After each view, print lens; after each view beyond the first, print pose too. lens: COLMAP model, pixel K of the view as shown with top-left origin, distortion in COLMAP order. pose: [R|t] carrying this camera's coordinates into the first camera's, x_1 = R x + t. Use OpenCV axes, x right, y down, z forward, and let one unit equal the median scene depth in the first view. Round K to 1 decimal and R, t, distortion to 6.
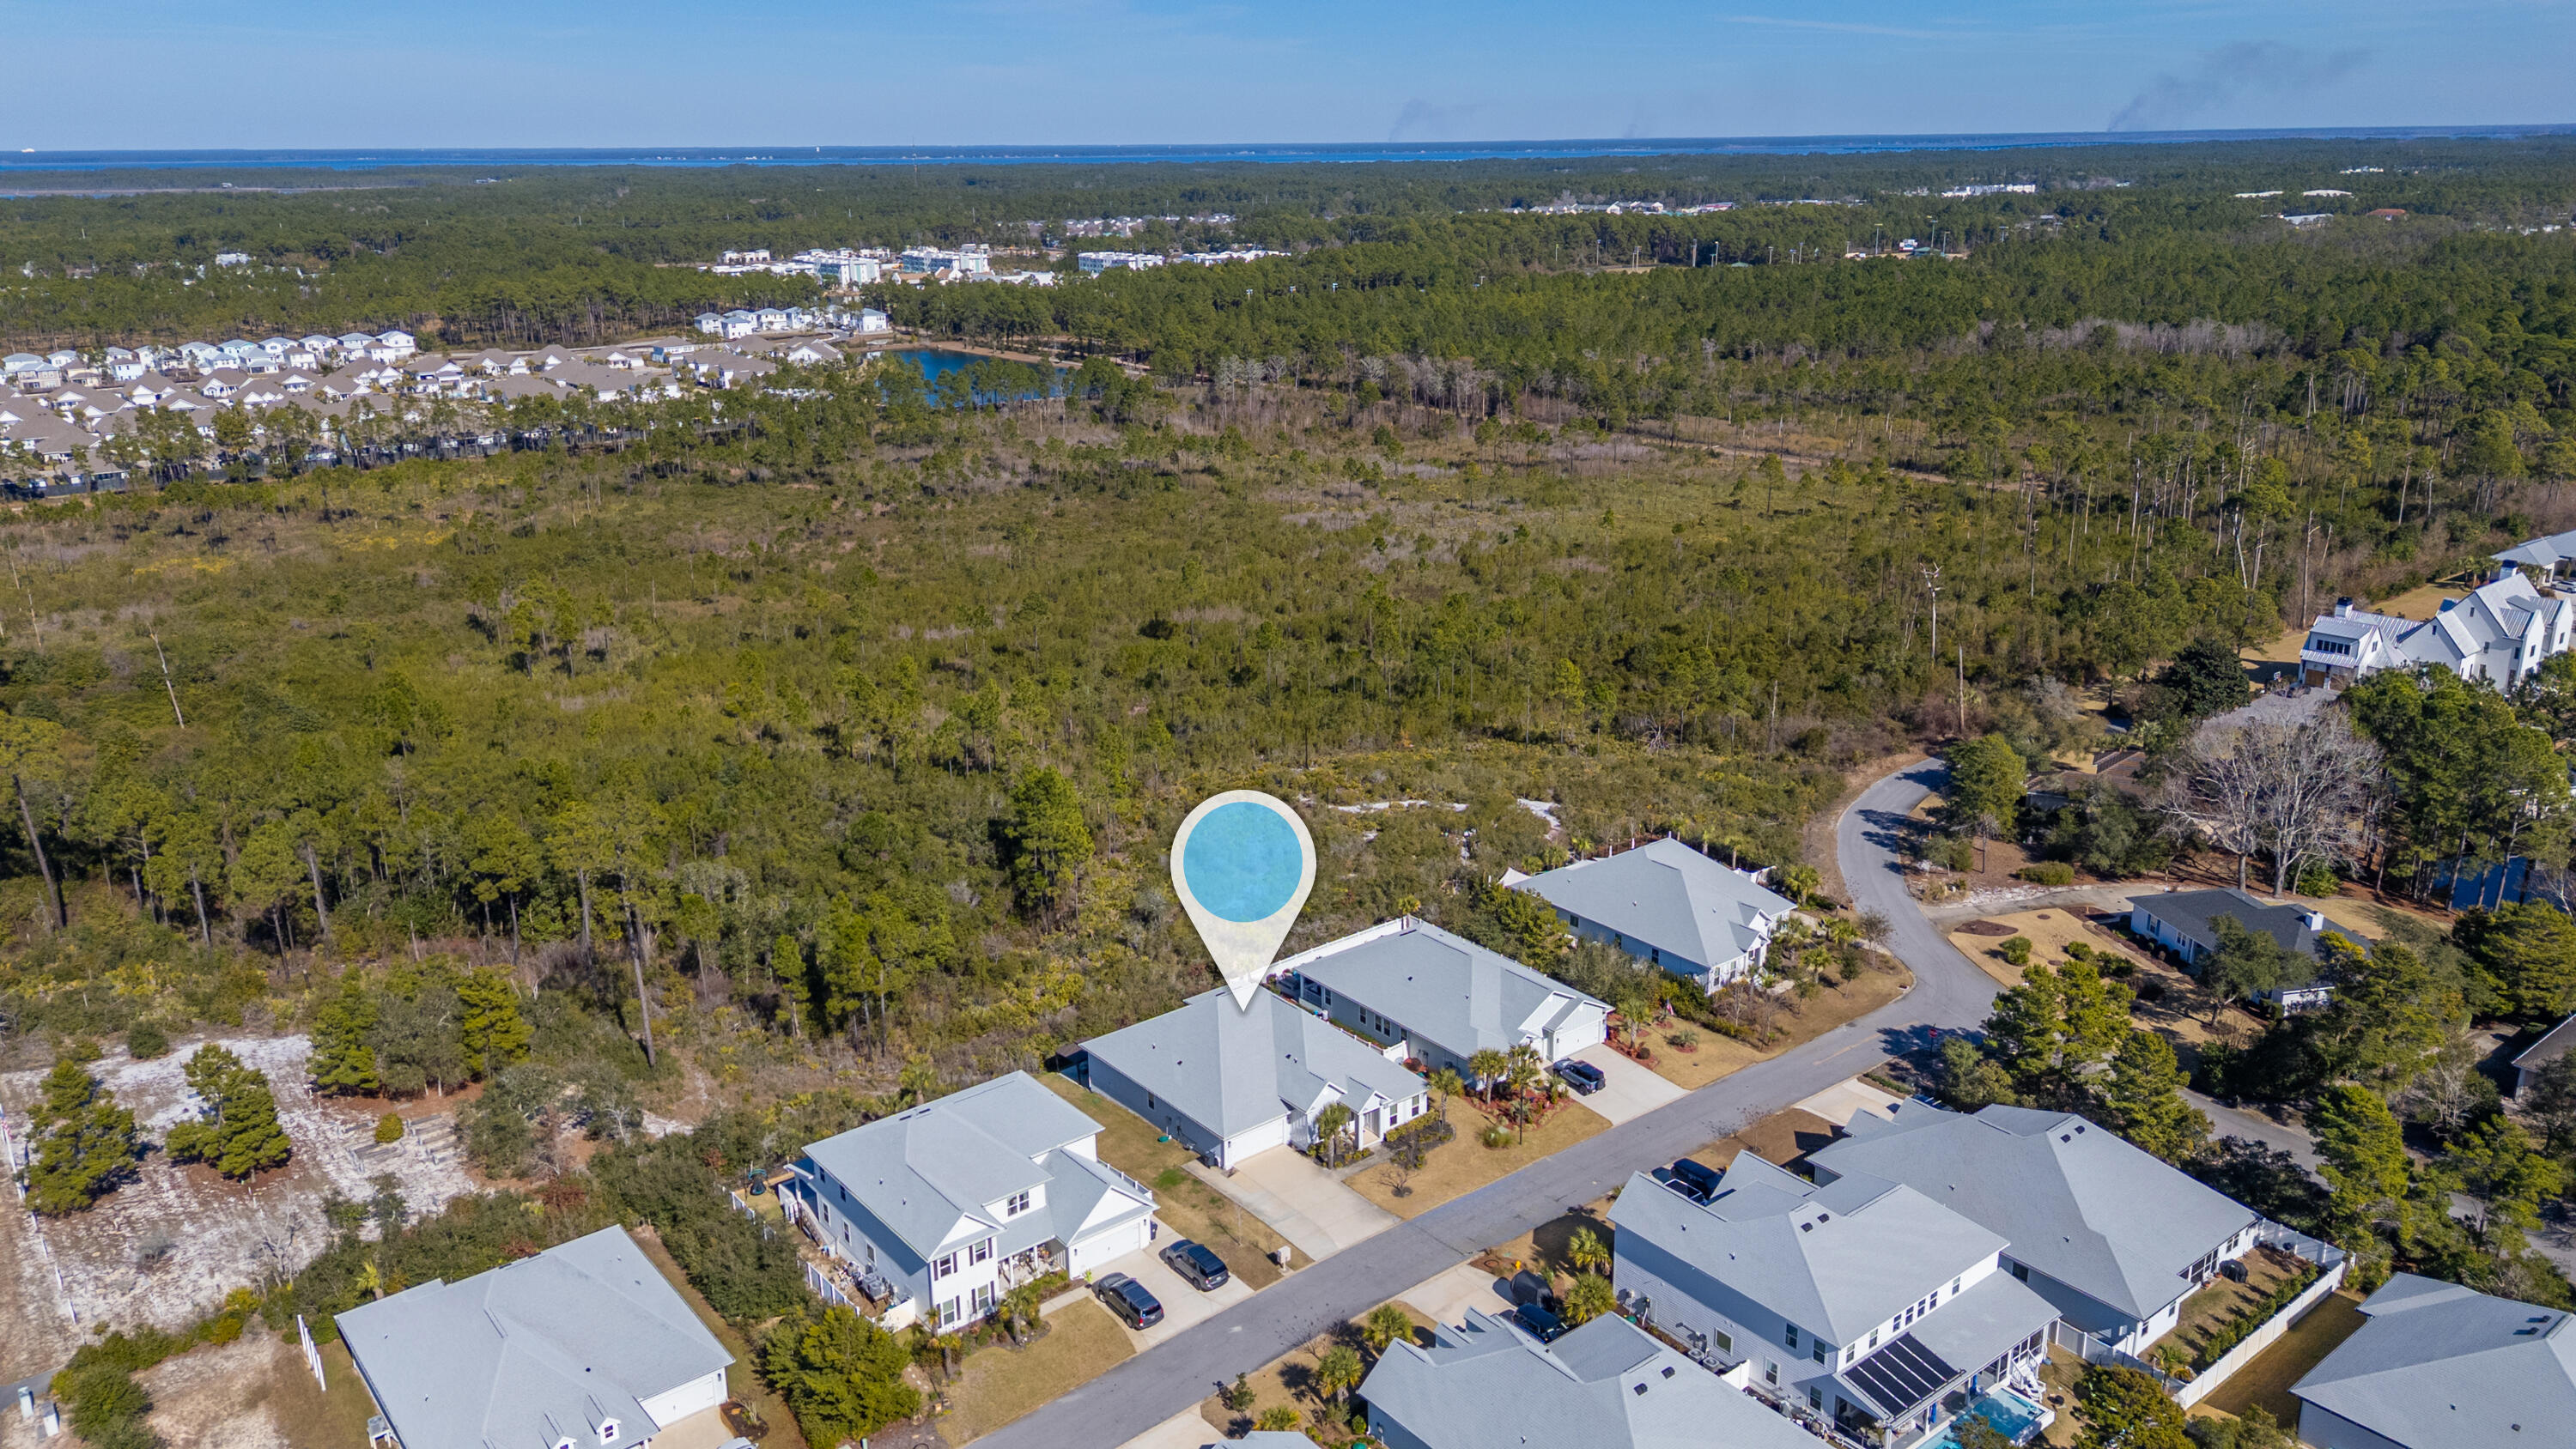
lens RADIAL K [[1847.2, 0, 1288.0], [0, 1847.2, 724.5], [0, 0, 1]] dist [0.038450, -0.001453]
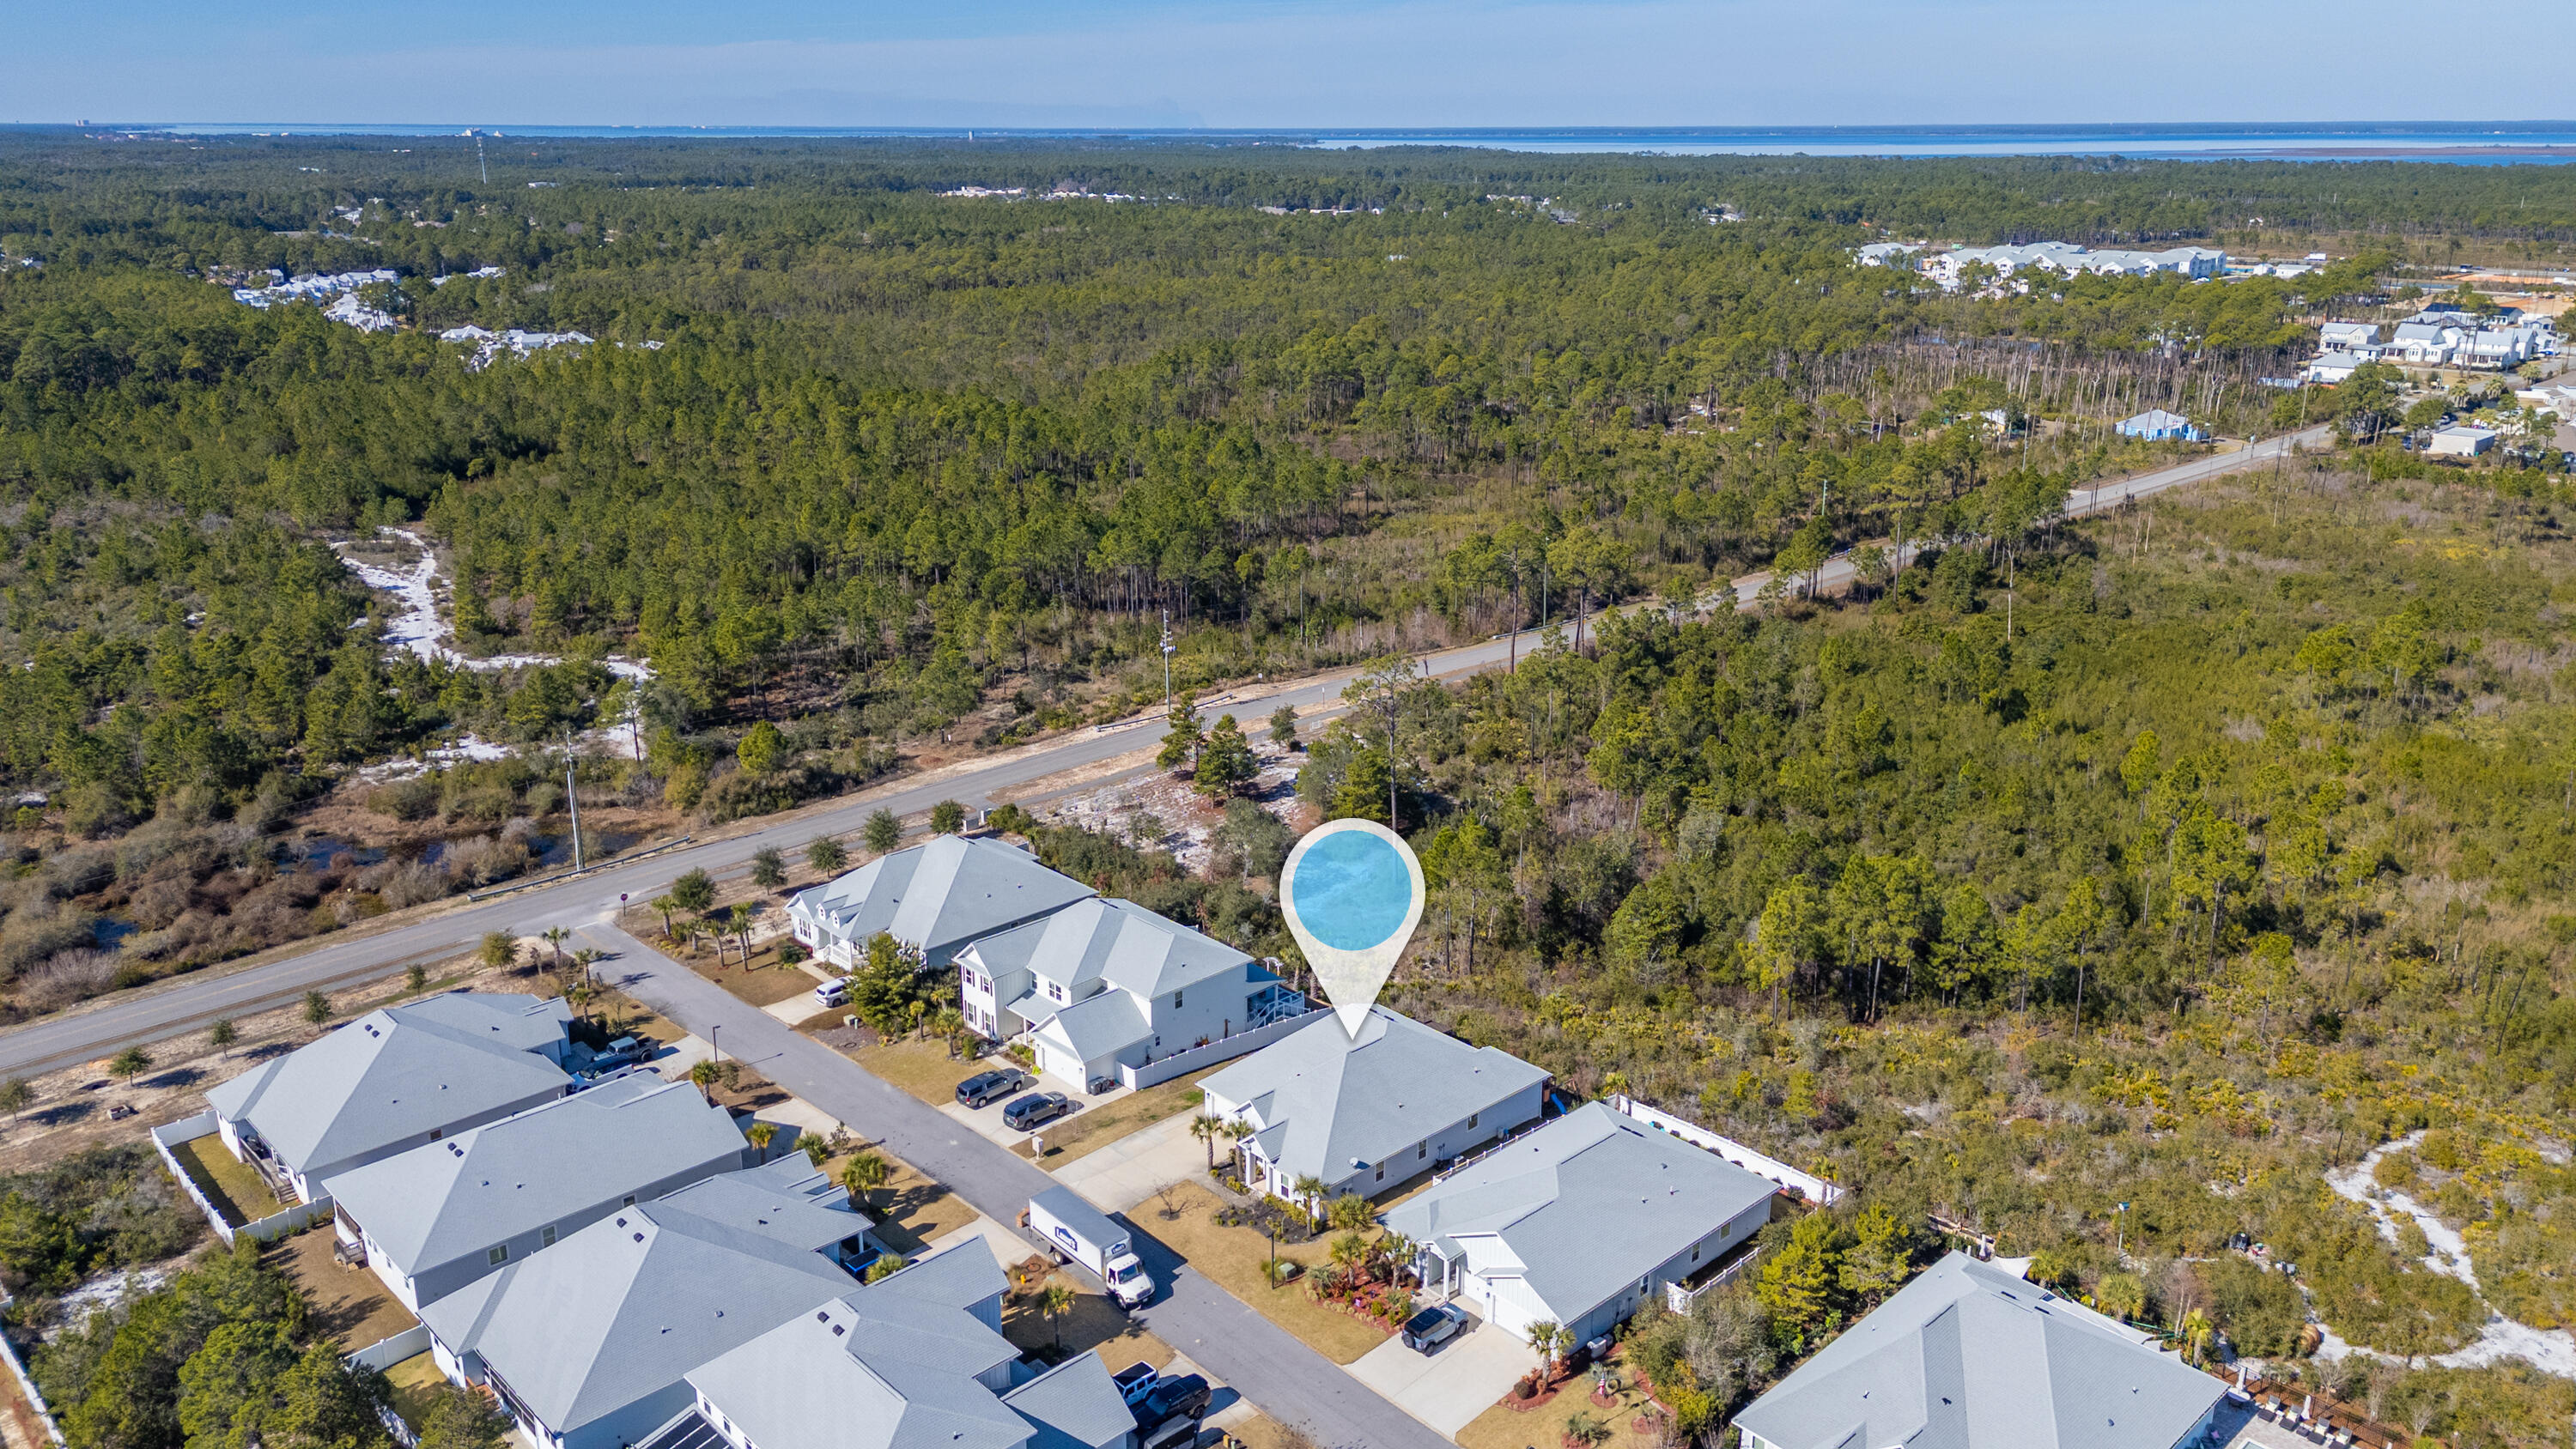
lens RADIAL K [[1990.5, 0, 1288.0], [0, 1990.5, 724.5], [0, 0, 1]] dist [0.042903, -0.000576]
pose [[0.066117, 0.297983, -0.952279, 0.764399], [-0.296372, 0.917162, 0.266417, -0.206305], [0.952781, 0.264614, 0.148954, 0.688710]]
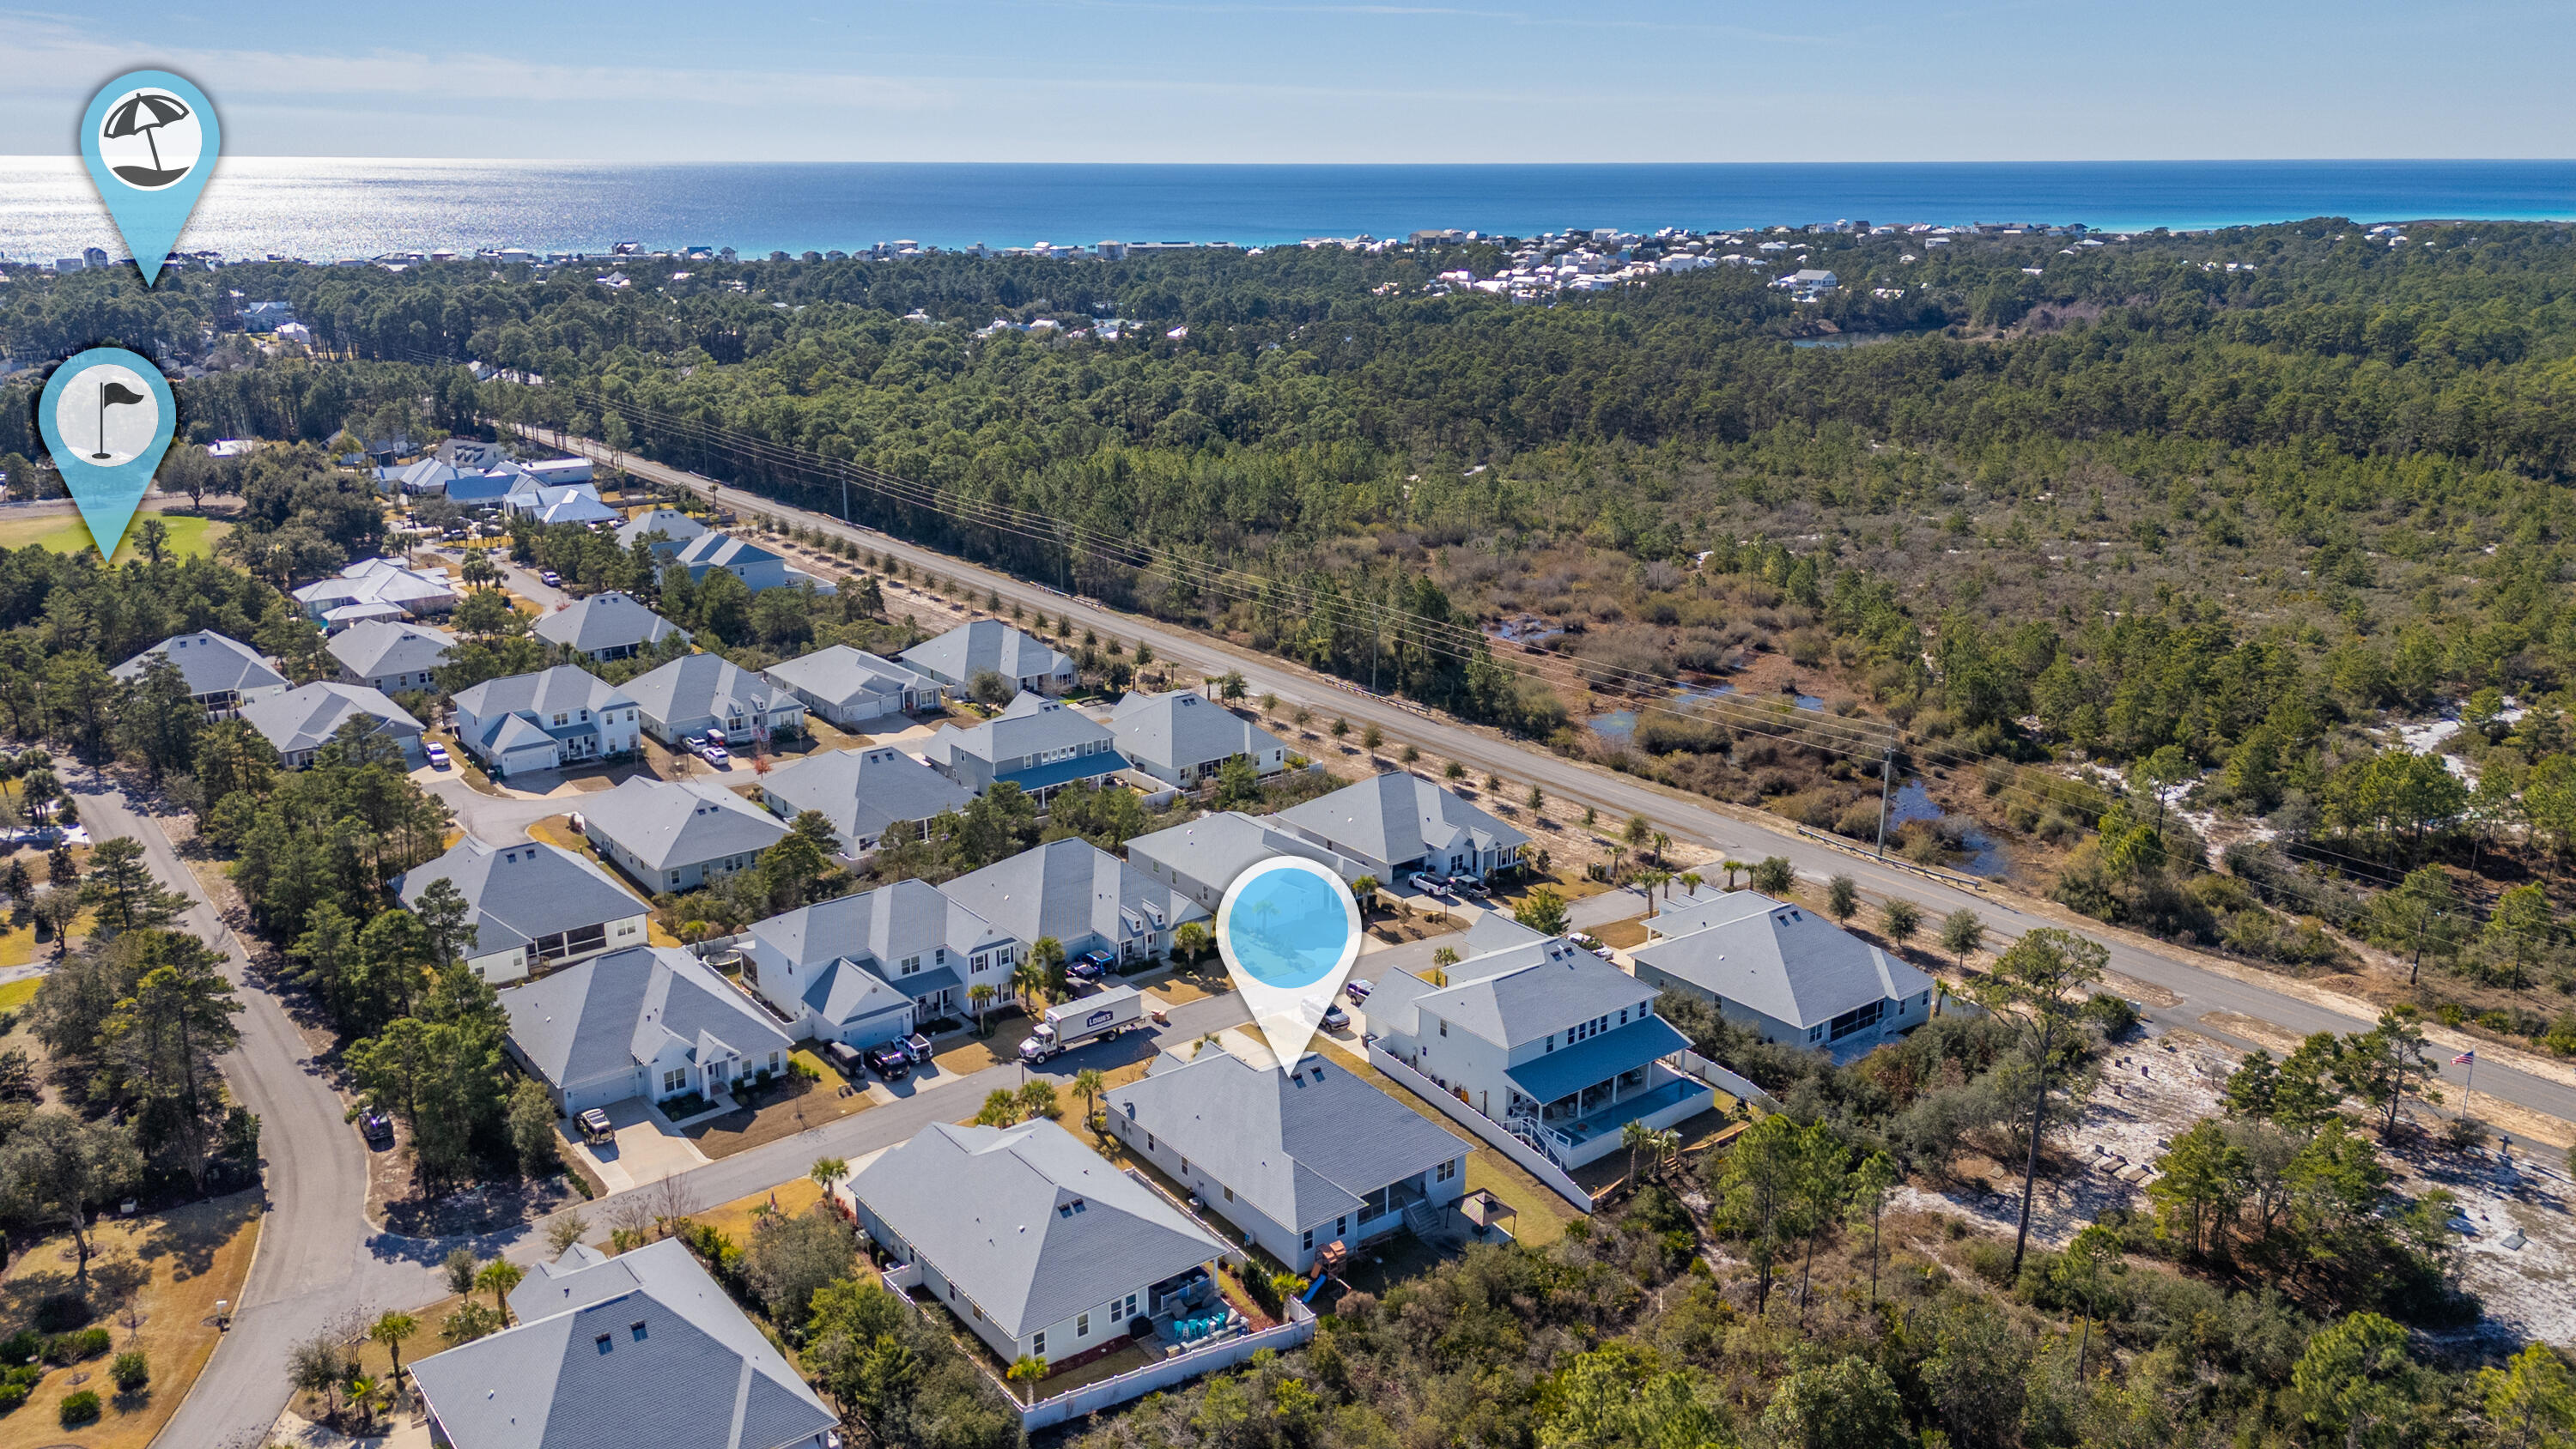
lens RADIAL K [[1889.2, 0, 1288.0], [0, 1889.2, 724.5], [0, 0, 1]] dist [0.031620, -0.007895]
pose [[-0.999482, 0.002211, 0.032098, -0.036765], [0.019836, 0.827822, 0.560640, -0.462371], [-0.025331, 0.560987, -0.827437, 1.487566]]
